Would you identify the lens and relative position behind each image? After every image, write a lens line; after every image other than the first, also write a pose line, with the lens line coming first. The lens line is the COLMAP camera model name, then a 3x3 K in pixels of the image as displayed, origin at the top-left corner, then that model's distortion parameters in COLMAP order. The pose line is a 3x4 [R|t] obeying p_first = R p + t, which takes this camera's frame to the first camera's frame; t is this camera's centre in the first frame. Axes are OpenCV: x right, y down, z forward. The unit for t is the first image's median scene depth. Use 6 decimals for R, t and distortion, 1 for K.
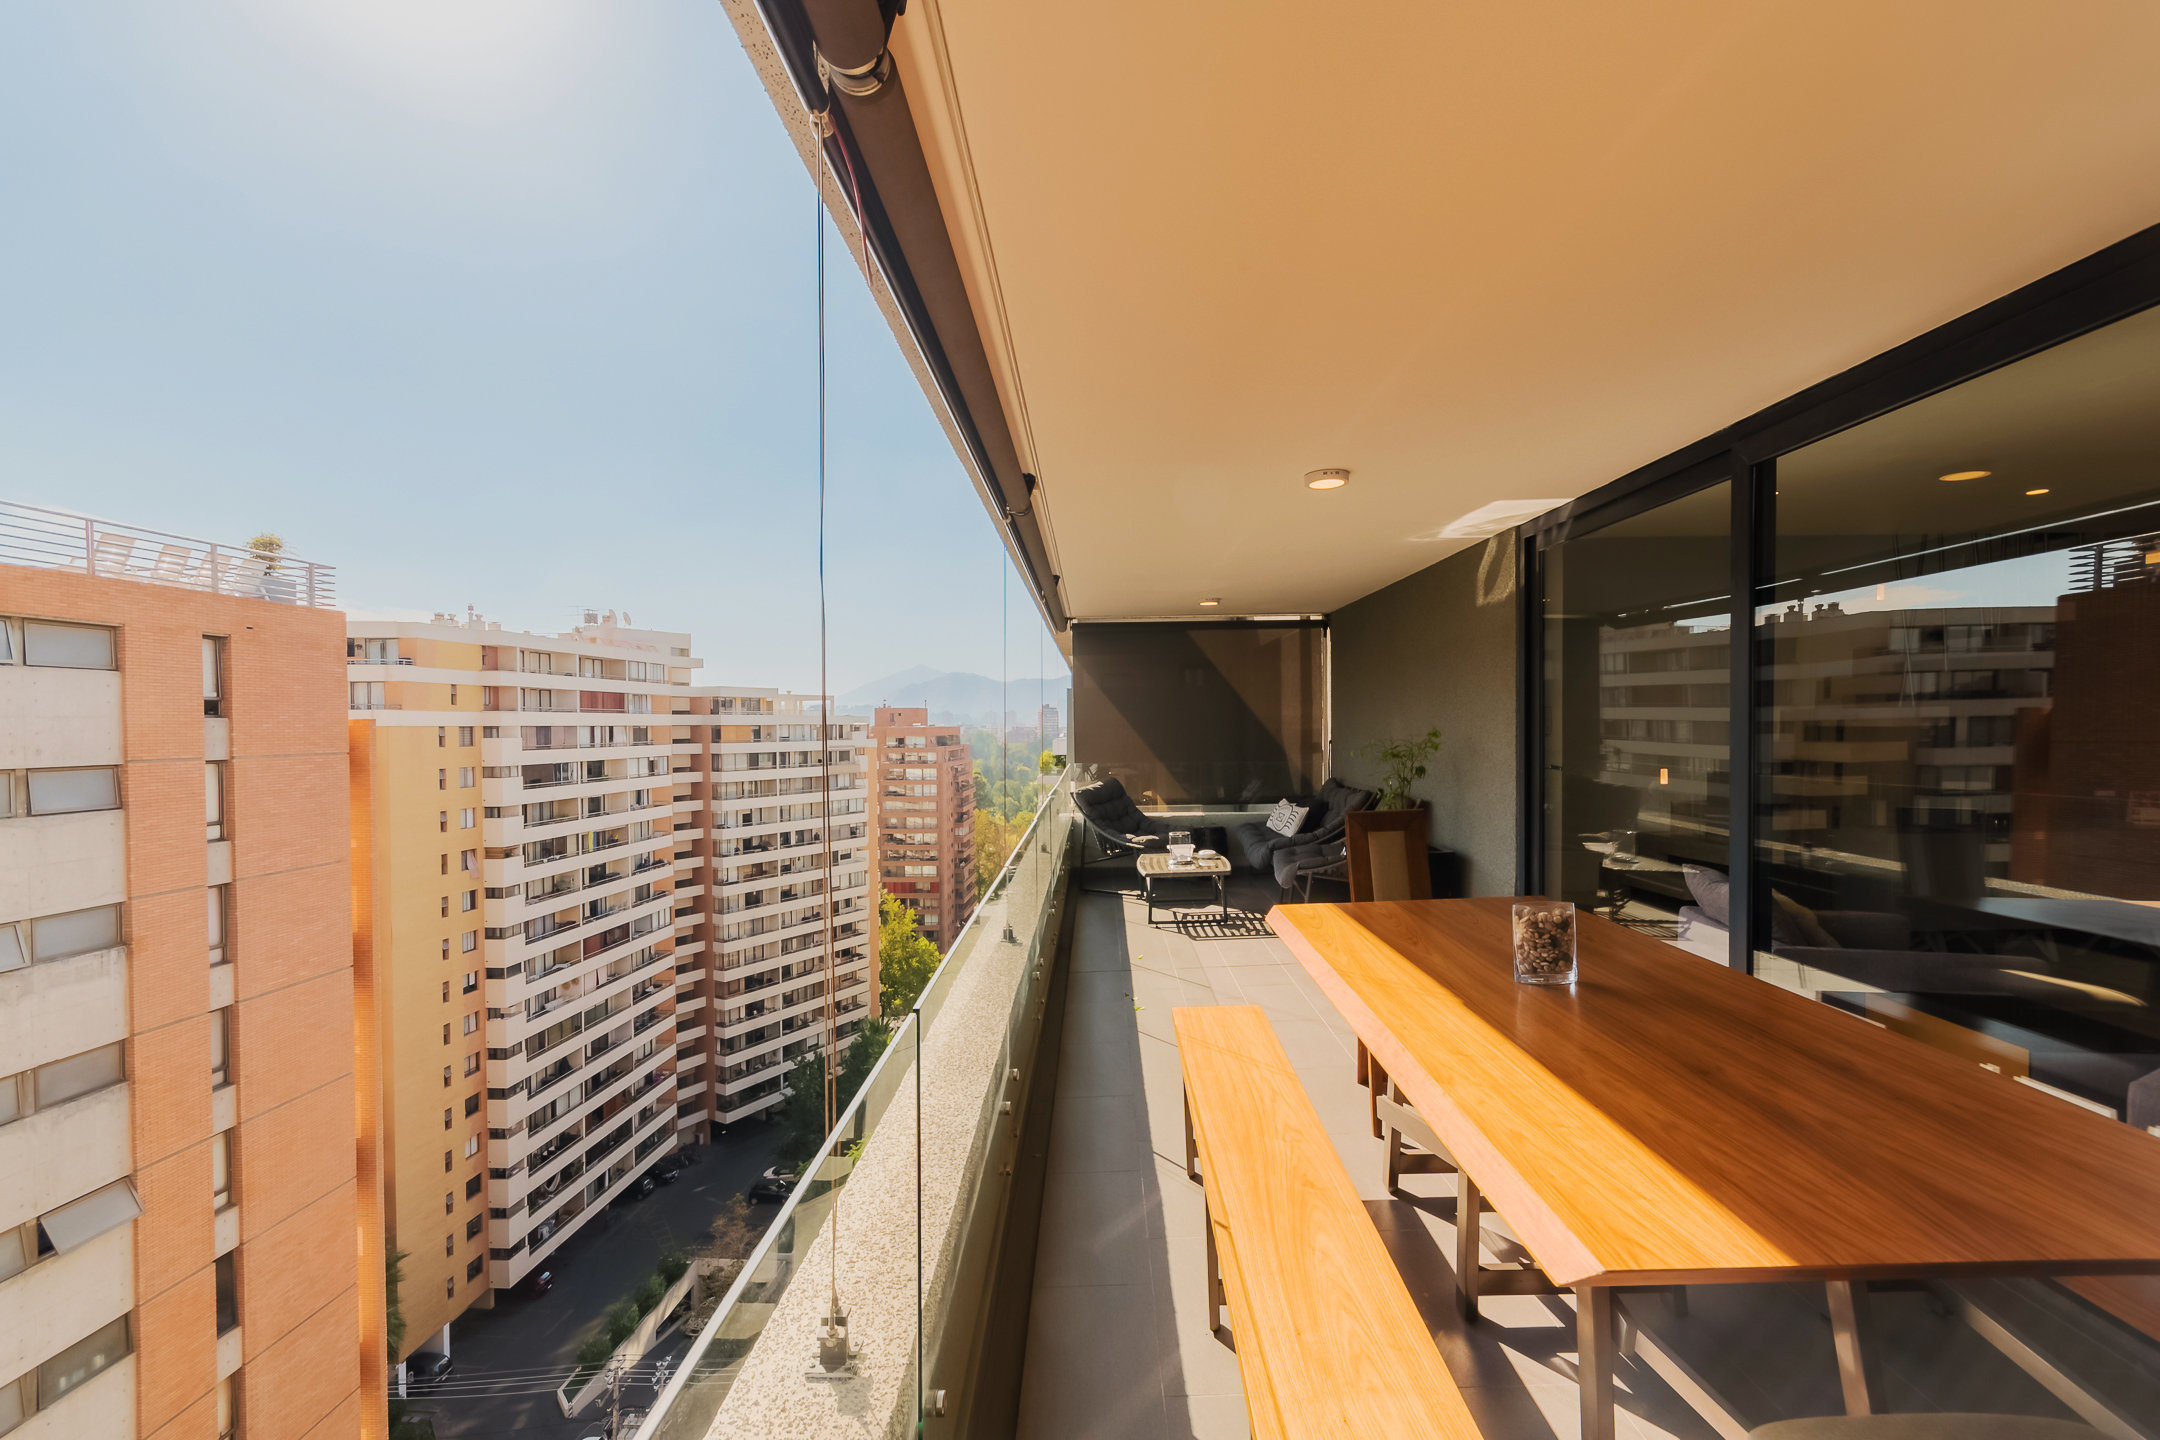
lens RADIAL K [[948.4, 0, 1081.8], [0, 948.4, 742.0], [0, 0, 1]] dist [0.003270, 0.000749]
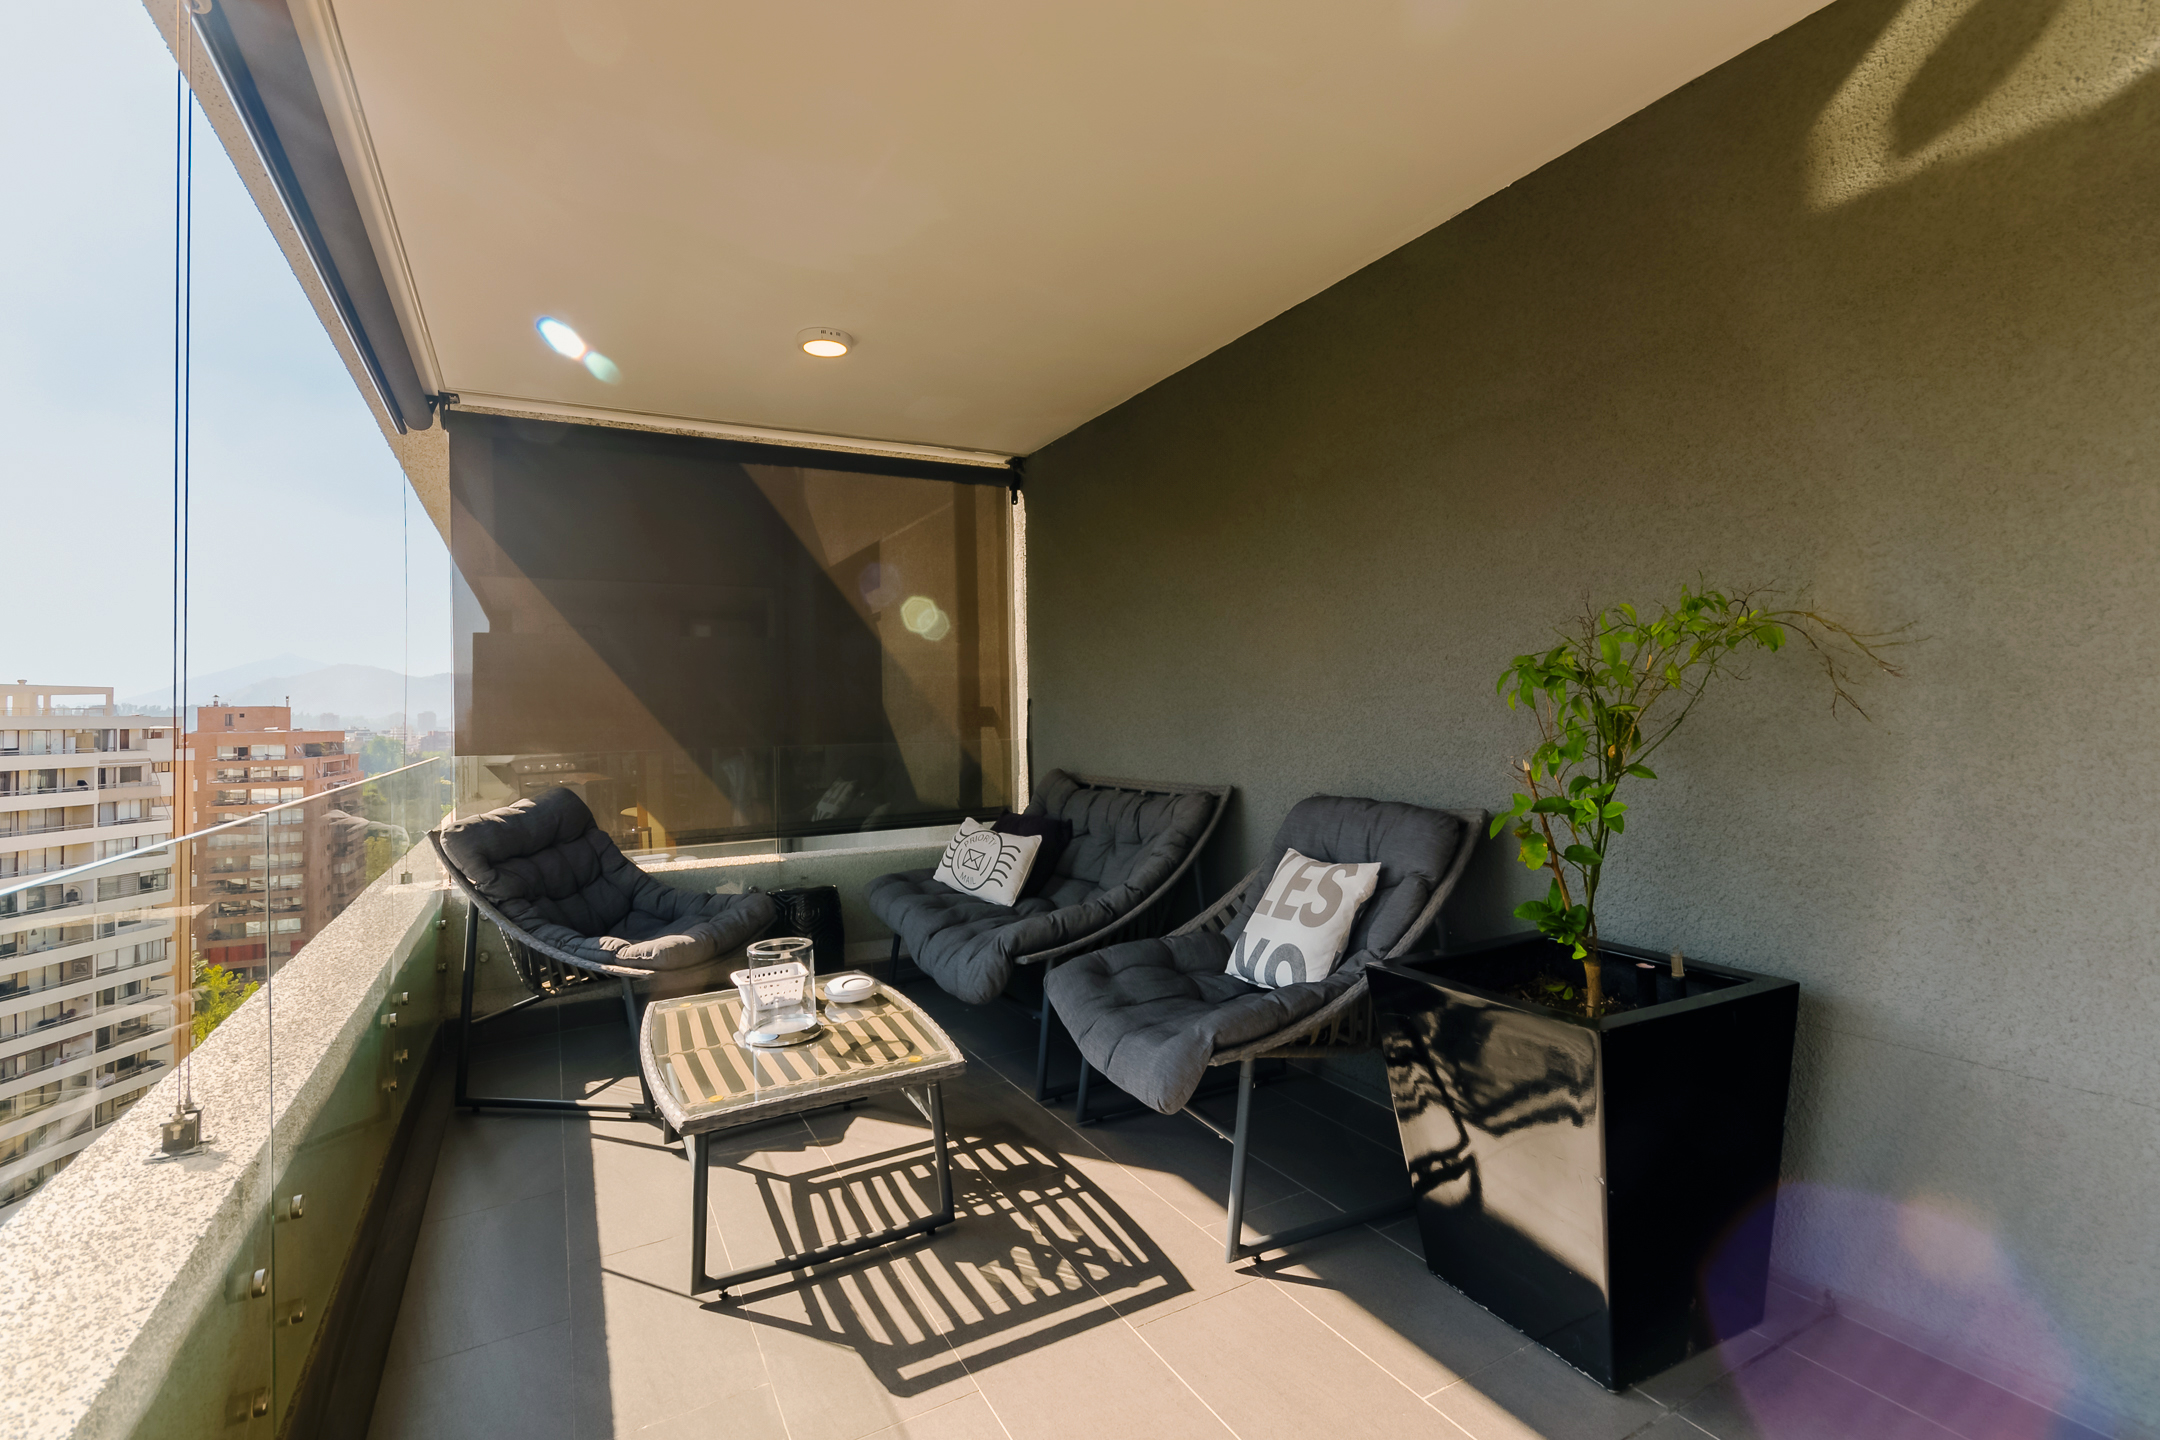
lens RADIAL K [[981.5, 0, 1071.6], [0, 981.5, 695.1], [0, 0, 1]] dist [0.001819, 0.000327]
pose [[0.874141, 0.001803, 0.485668, 0.015959], [0.021137, 0.998904, -0.041751, 0.016170], [-0.485211, 0.046762, 0.873146, 0.419509]]
